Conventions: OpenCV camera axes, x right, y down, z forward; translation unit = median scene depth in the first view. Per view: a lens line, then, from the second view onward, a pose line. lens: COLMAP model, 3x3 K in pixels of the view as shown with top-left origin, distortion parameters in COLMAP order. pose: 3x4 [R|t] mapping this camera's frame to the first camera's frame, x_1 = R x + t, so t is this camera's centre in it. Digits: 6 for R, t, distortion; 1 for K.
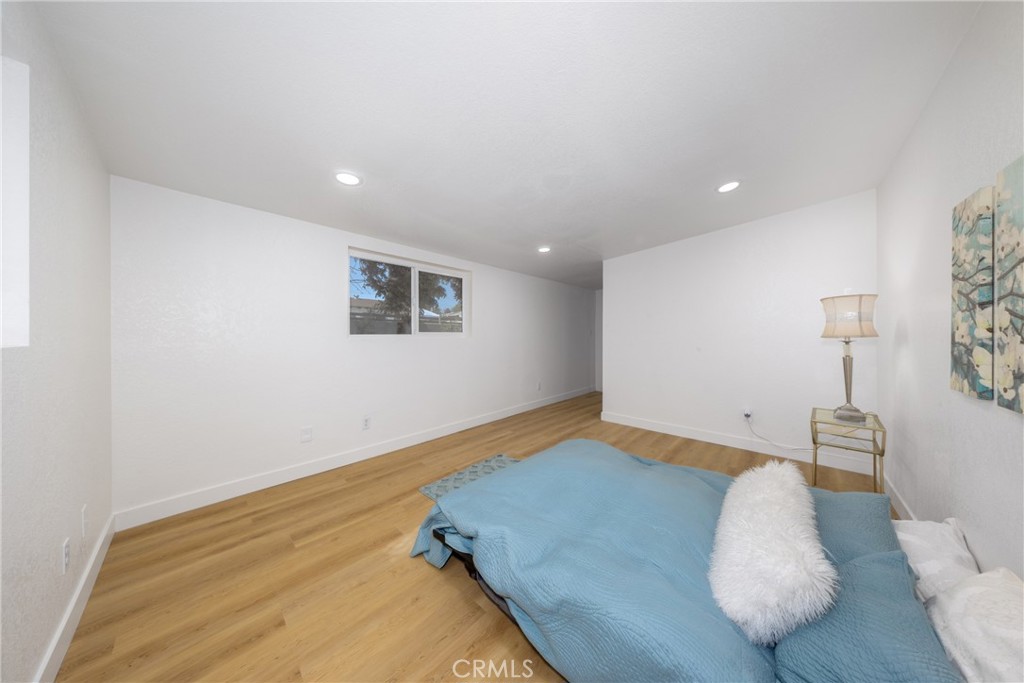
lens RADIAL K [[302.5, 0, 509.1], [0, 302.5, 345.1], [0, 0, 1]] dist [0.000061, 0.000030]
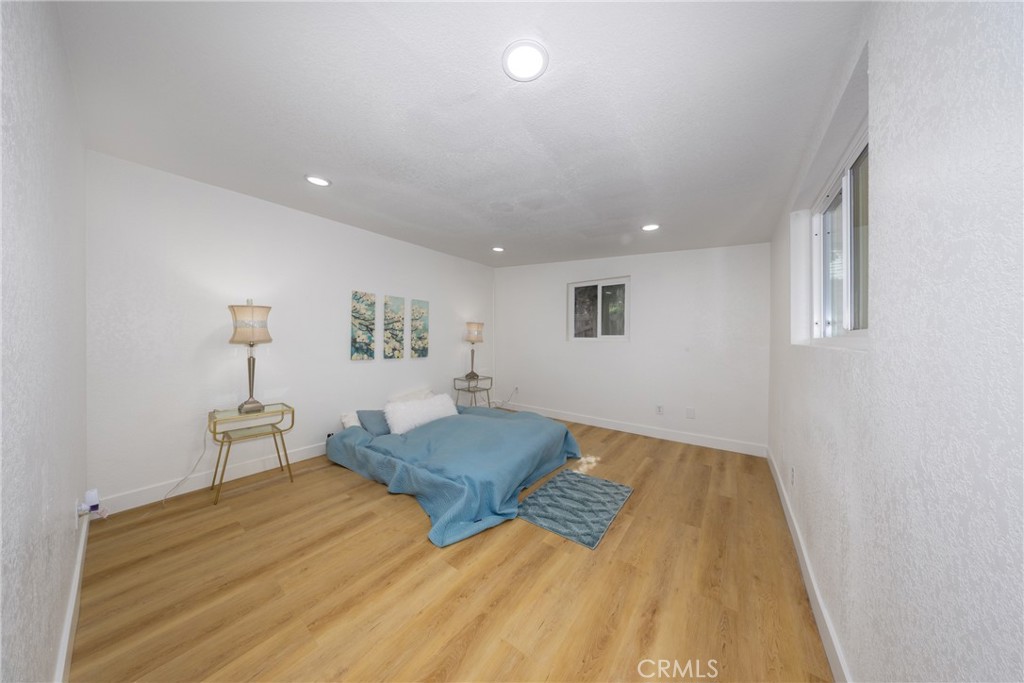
lens RADIAL K [[302.5, 0, 510.6], [0, 302.5, 331.7], [0, 0, 1]] dist [0.000061, 0.000030]
pose [[-0.987277, -0.000369, -0.159008, 0.316500], [-0.001203, 0.999986, 0.005148, -0.067005], [0.159004, 0.005274, -0.987264, 2.256923]]
